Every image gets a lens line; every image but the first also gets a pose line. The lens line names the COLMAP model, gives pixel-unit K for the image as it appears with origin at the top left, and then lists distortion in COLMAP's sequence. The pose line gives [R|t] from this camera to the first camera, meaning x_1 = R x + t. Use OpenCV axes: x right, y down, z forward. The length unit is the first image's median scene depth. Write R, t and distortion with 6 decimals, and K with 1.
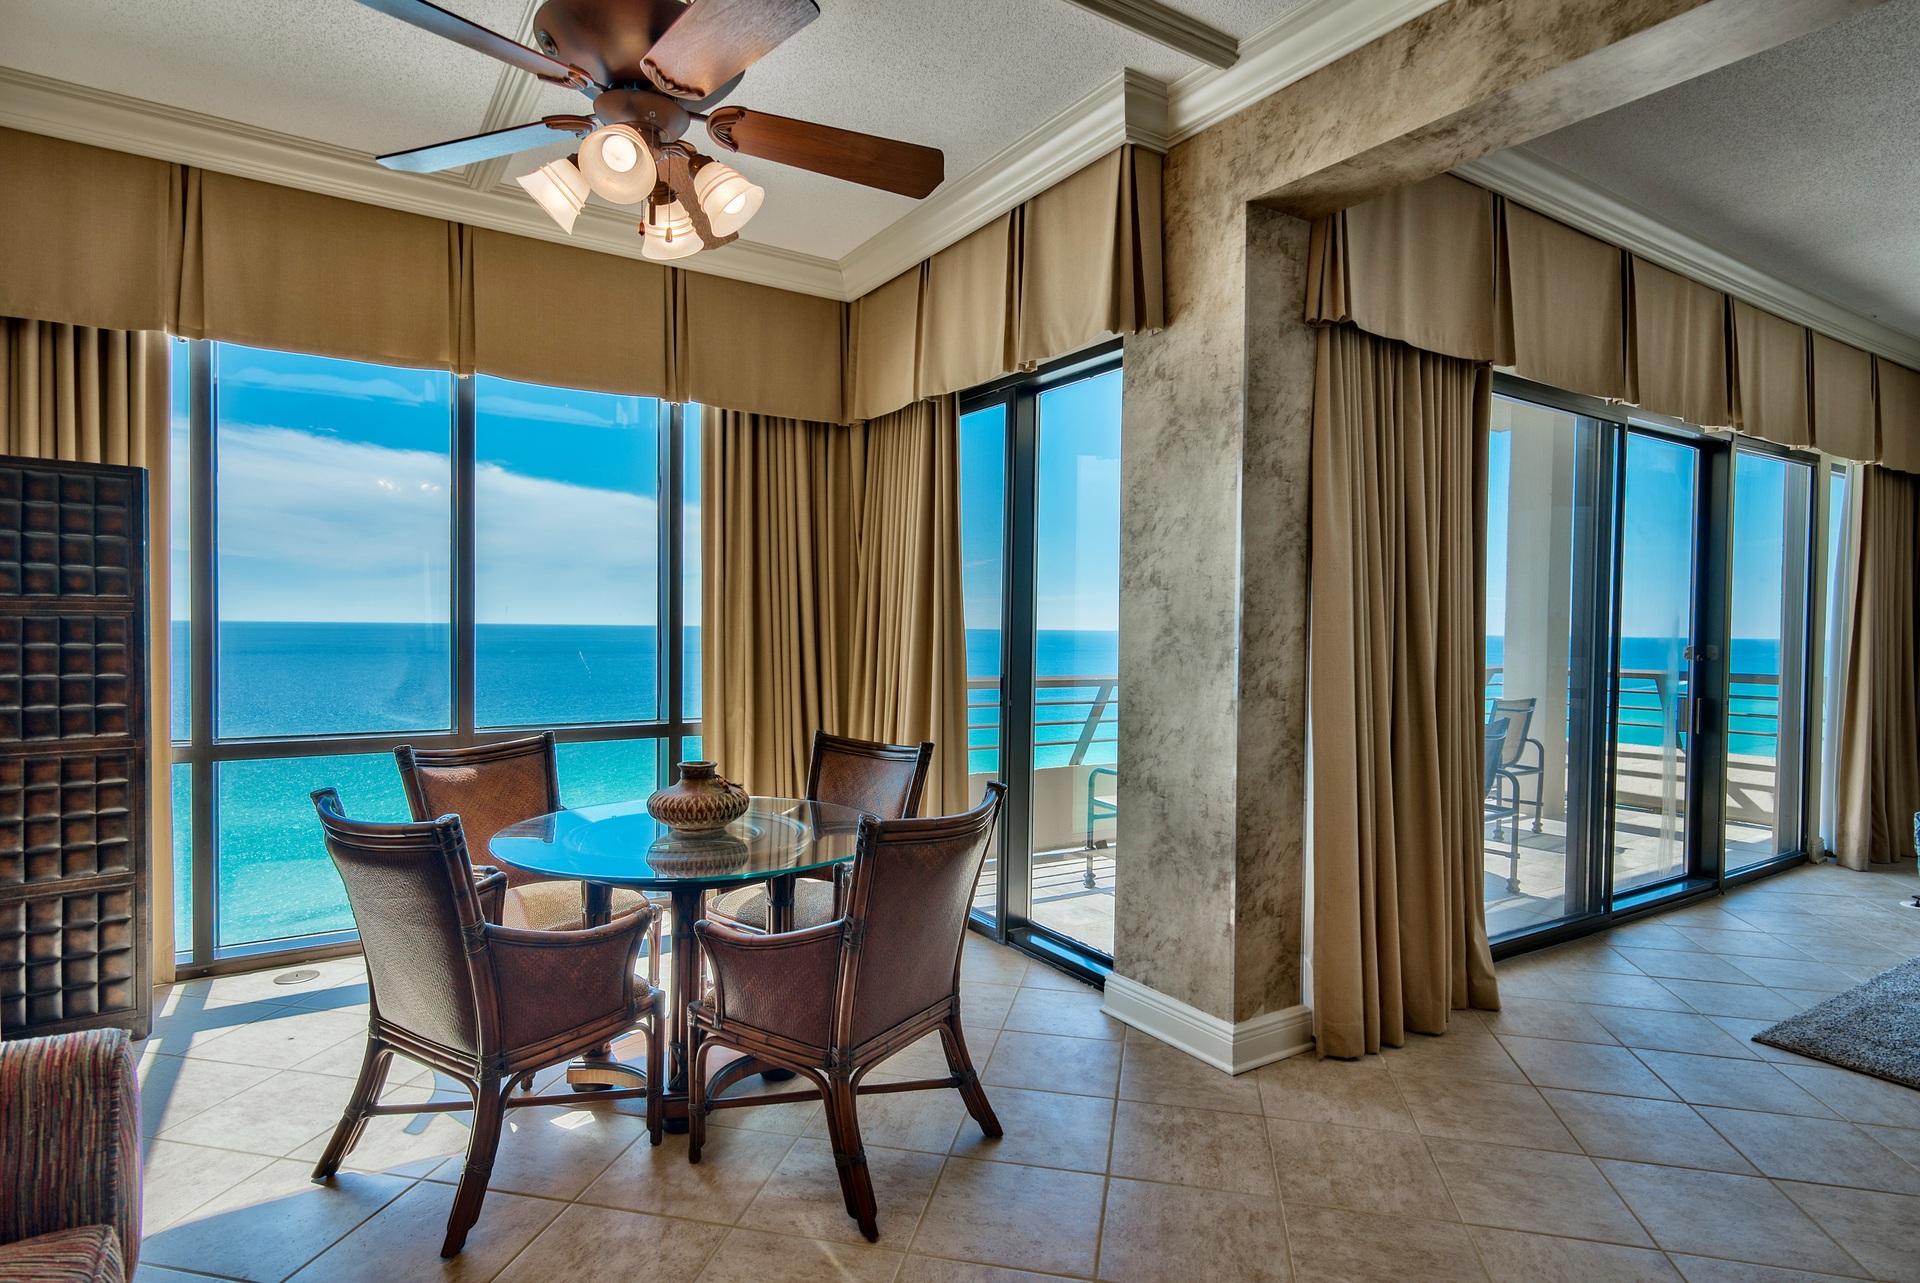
lens RADIAL K [[1018.1, 0, 960.0], [0, 1018.1, 641.5], [0, 0, 1]] dist [0.000275, -0.000077]
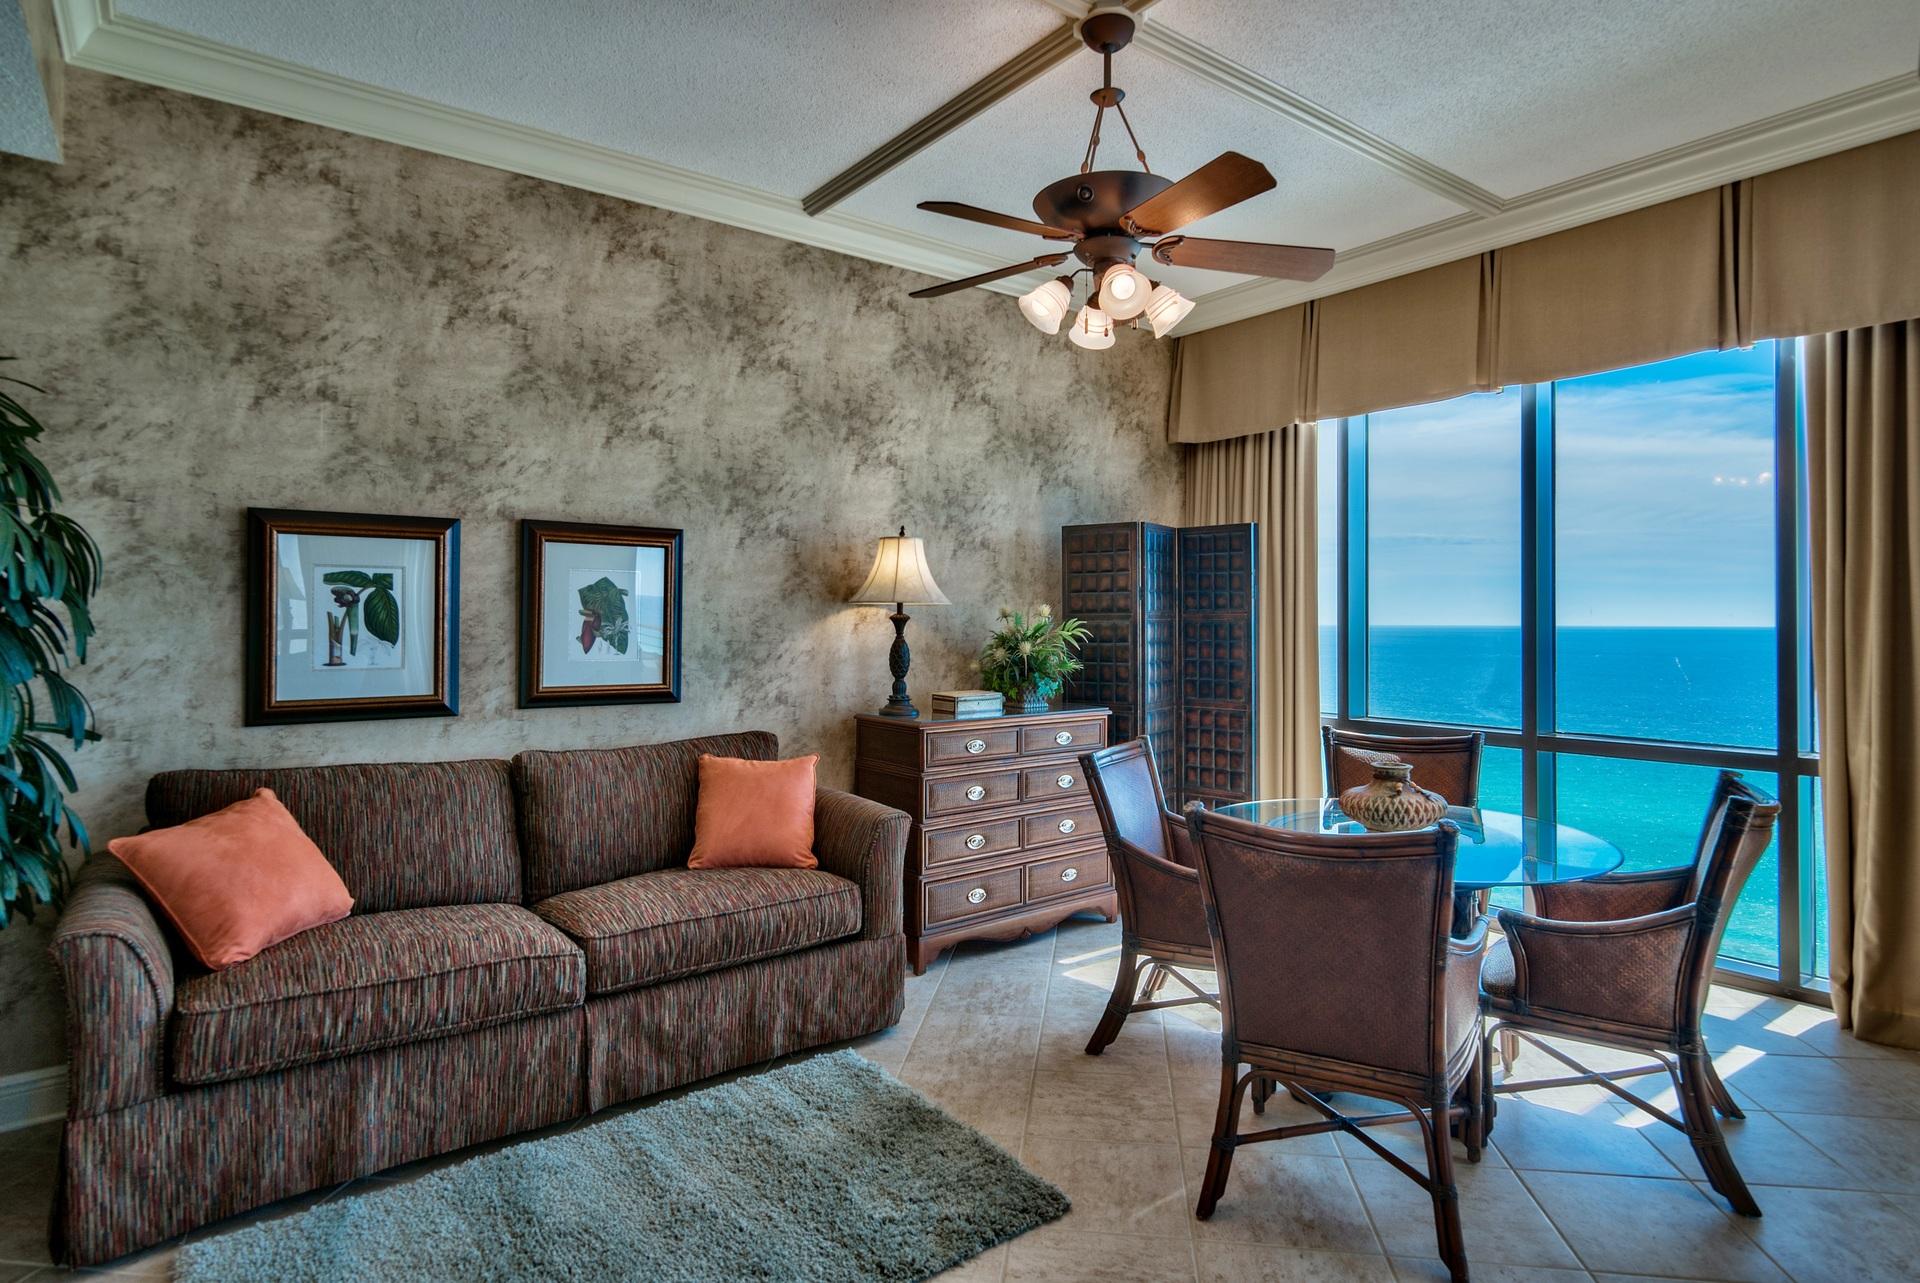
lens RADIAL K [[1018.1, 0, 960.0], [0, 1018.1, 641.5], [0, 0, 1]] dist [0.000275, -0.000077]
pose [[0.084146, 0.009427, -0.996409, 0.529637], [-0.018258, 0.999802, 0.007917, -0.001350], [0.996286, 0.017526, 0.084301, 0.375425]]
